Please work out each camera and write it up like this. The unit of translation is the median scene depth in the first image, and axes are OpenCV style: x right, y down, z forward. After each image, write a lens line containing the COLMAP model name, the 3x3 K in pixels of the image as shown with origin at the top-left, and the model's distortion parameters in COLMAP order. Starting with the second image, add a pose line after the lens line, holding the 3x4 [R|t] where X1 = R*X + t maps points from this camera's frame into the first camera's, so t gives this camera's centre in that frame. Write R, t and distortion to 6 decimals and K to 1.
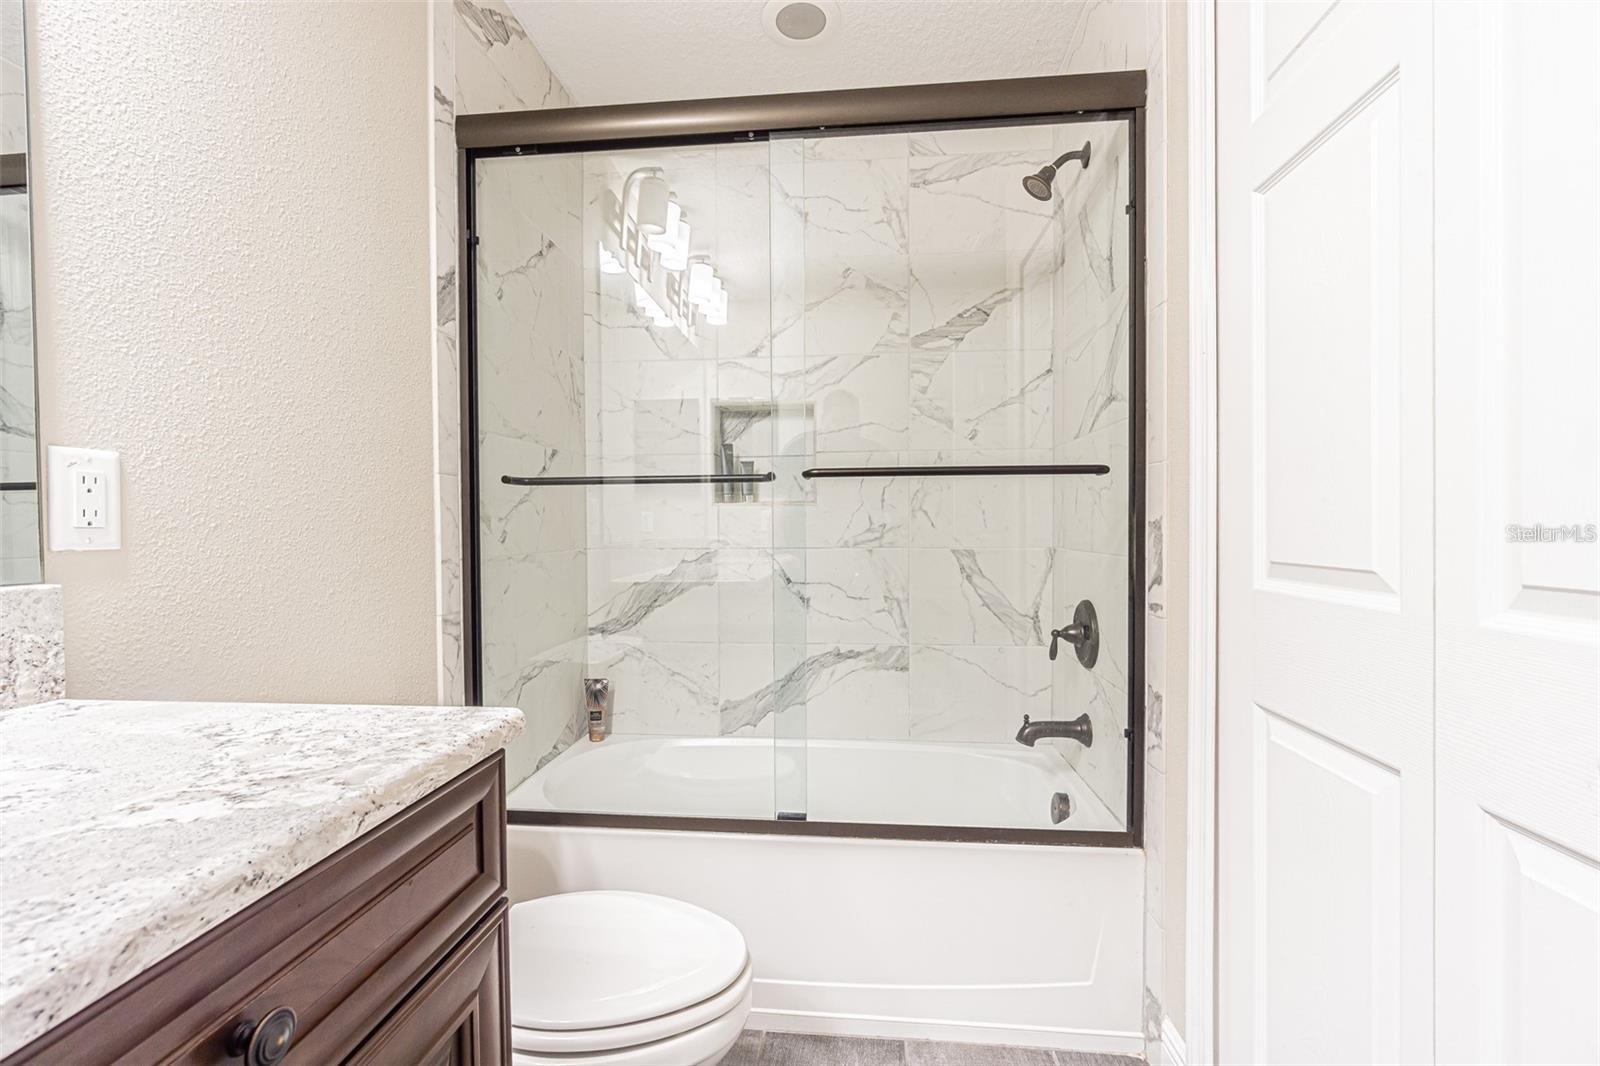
lens RADIAL K [[690.3, 0, 800.7], [0, 690.3, 531.8], [0, 0, 1]] dist [-0.008361, 0.001659]
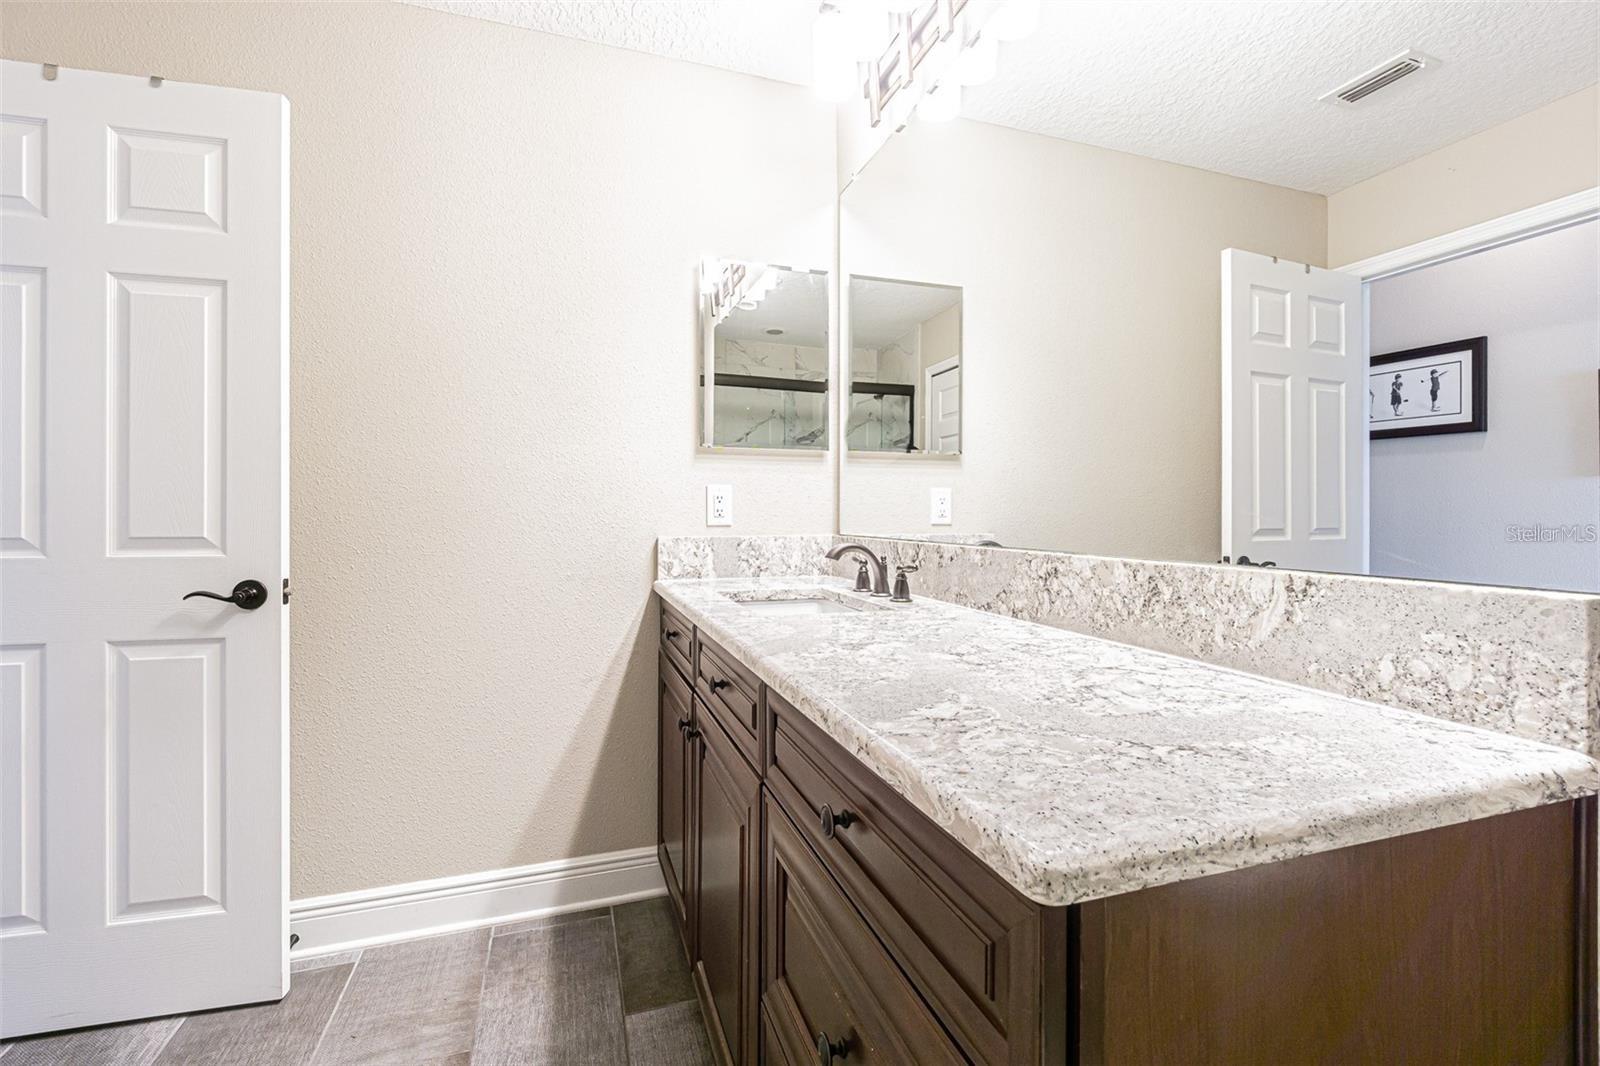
lens RADIAL K [[690.3, 0, 797.1], [0, 690.3, 521.2], [0, 0, 1]] dist [-0.008361, 0.001659]
pose [[-0.915913, 0.008267, -0.401291, -0.014074], [0.000641, 0.999817, 0.019134, -0.025056], [0.401376, 0.017268, -0.915751, 1.702087]]
